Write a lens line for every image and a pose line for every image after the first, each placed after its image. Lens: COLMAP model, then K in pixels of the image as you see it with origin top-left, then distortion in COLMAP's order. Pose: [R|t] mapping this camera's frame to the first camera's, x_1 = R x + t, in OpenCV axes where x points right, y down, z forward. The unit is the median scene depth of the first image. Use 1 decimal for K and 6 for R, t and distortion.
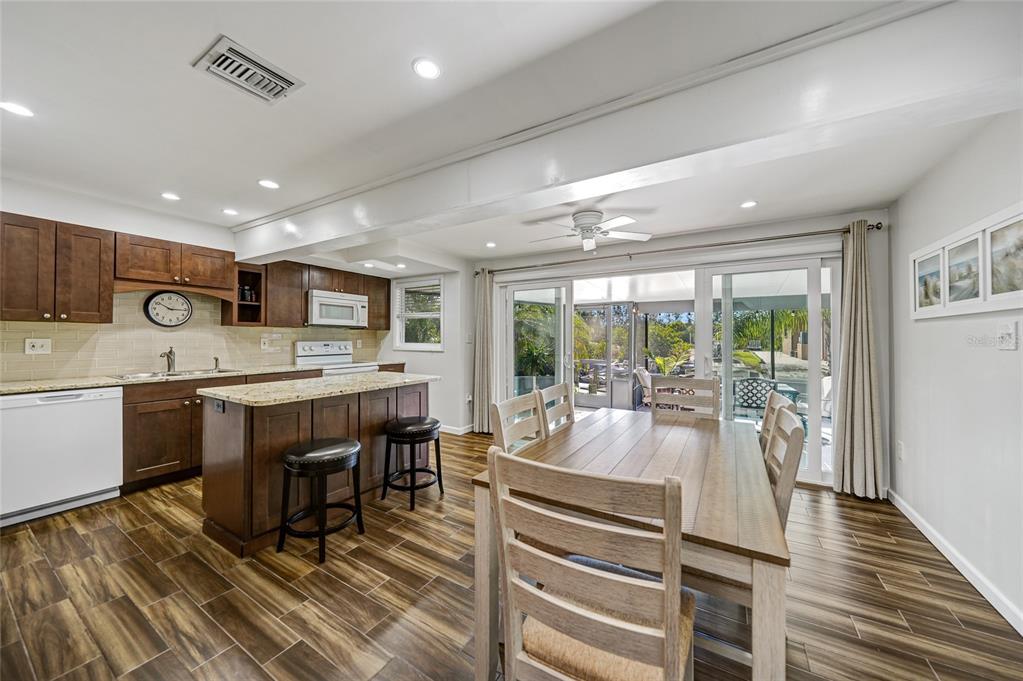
lens RADIAL K [[360.5, 0, 509.5], [0, 360.5, 335.8], [0, 0, 1]] dist [-0.002715, -0.000252]
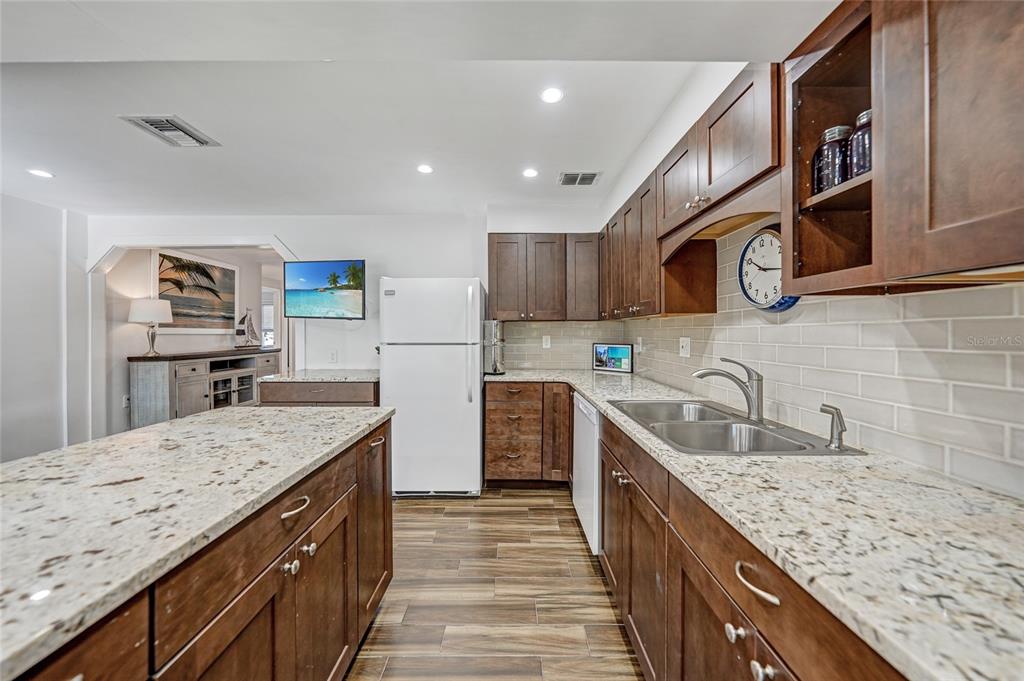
lens RADIAL K [[360.9, 0, 512.0], [0, 360.9, 333.0], [0, 0, 1]] dist [-0.002715, -0.000252]
pose [[-0.853527, -0.008055, -0.520987, -0.498226], [-0.000343, 0.999889, -0.014897, 0.006008], [0.521049, -0.012536, -0.853435, 1.269904]]
